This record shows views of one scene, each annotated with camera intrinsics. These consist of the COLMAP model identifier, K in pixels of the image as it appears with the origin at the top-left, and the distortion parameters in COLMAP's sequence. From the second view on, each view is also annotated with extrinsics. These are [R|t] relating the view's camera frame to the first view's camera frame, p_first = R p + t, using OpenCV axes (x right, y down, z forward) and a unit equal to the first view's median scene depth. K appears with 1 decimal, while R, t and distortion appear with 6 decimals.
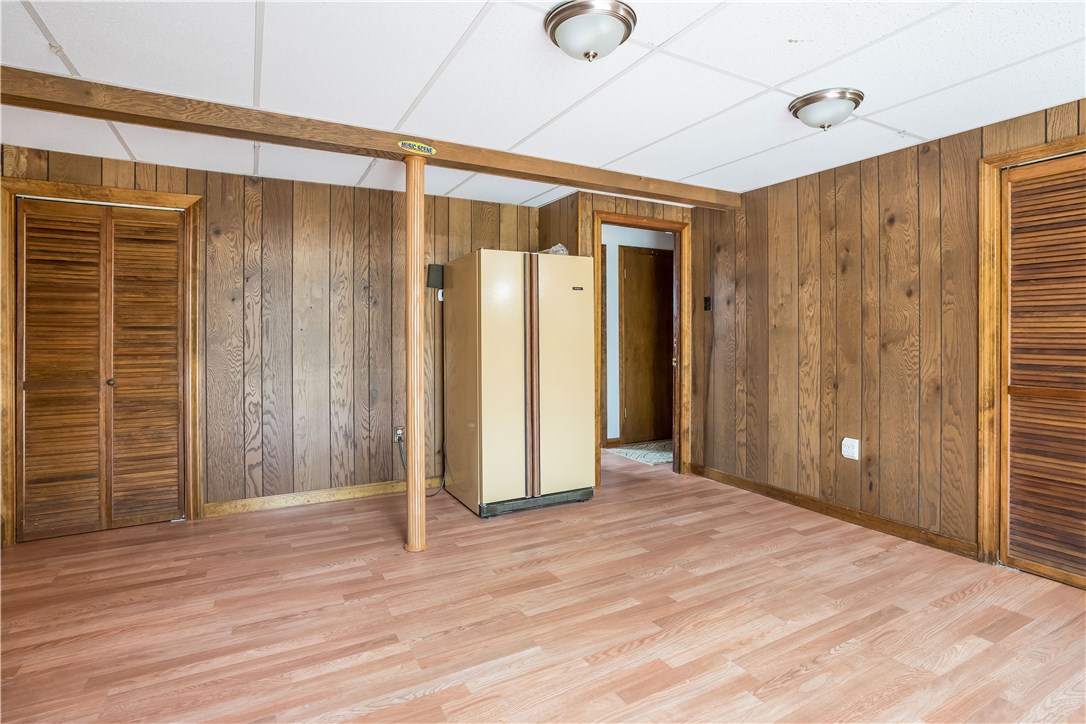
lens RADIAL K [[539.5, 0, 541.0], [0, 539.5, 327.8], [0, 0, 1]] dist [-0.050096, 0.000406]
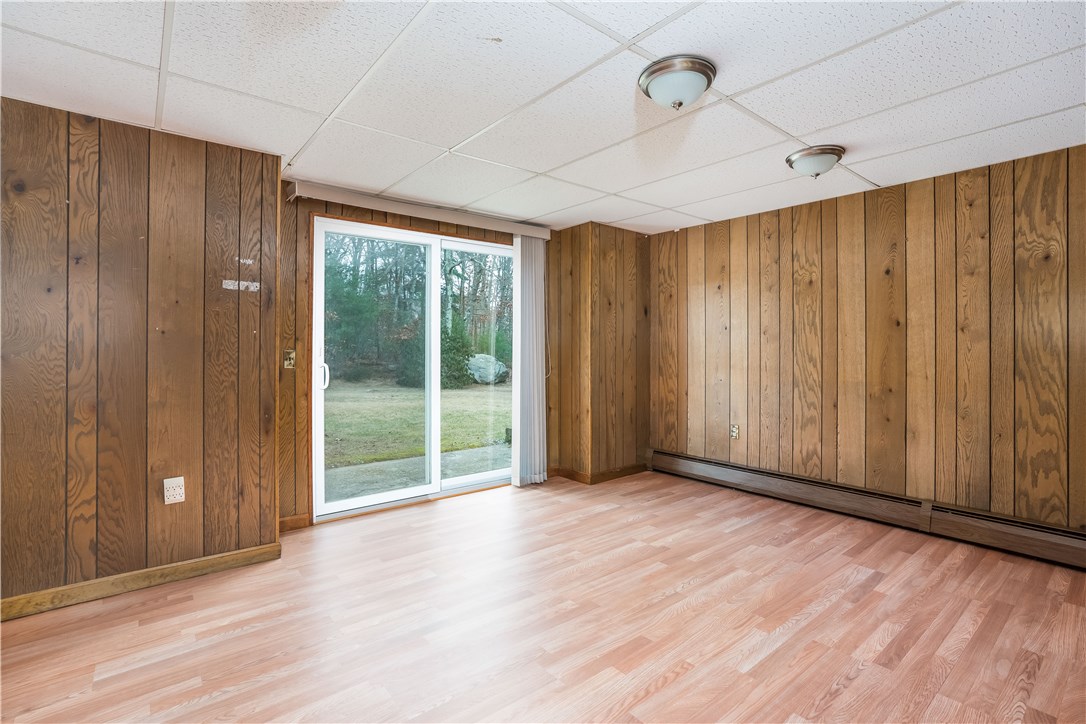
lens RADIAL K [[502.8, 0, 546.6], [0, 502.8, 346.6], [0, 0, 1]] dist [0.000143, 0.000096]
pose [[-0.983201, 0.002566, -0.182507, 0.552572], [0.003238, 0.999989, -0.003383, -0.010600], [0.182497, -0.003917, -0.983199, 1.939300]]
